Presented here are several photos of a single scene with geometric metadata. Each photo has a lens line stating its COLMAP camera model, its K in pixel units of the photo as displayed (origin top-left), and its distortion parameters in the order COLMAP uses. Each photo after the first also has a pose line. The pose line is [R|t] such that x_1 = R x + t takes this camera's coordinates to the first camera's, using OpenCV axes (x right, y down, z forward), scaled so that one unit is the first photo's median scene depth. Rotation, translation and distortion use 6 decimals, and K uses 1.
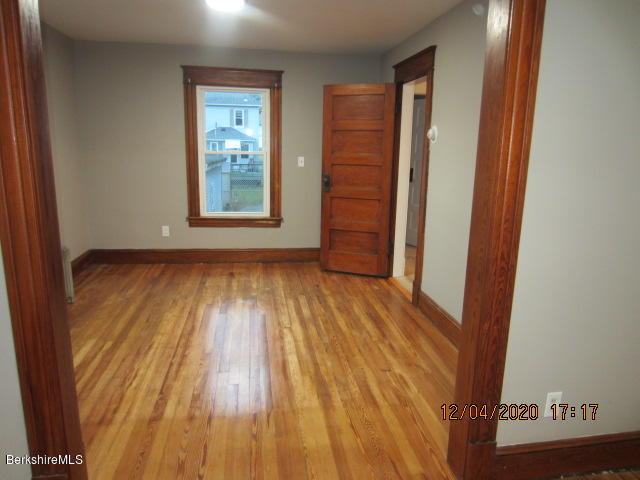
lens RADIAL K [[456.7, 0, 320.0], [0, 456.7, 240.0], [0, 0, 1]] dist [-0.025553, 0.002987]
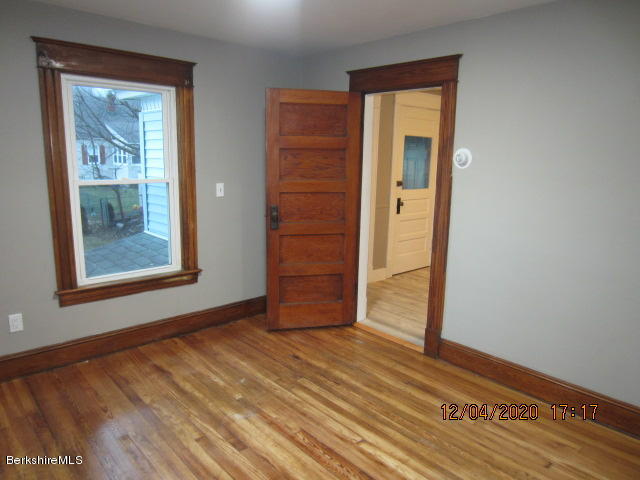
lens RADIAL K [[456.7, 0, 320.0], [0, 456.7, 240.0], [0, 0, 1]] dist [-0.025553, 0.002987]
pose [[0.829427, -0.110078, 0.547663, -0.340863], [0.114187, 0.993101, 0.026674, -0.099730], [-0.546821, 0.040412, 0.836274, 0.327113]]
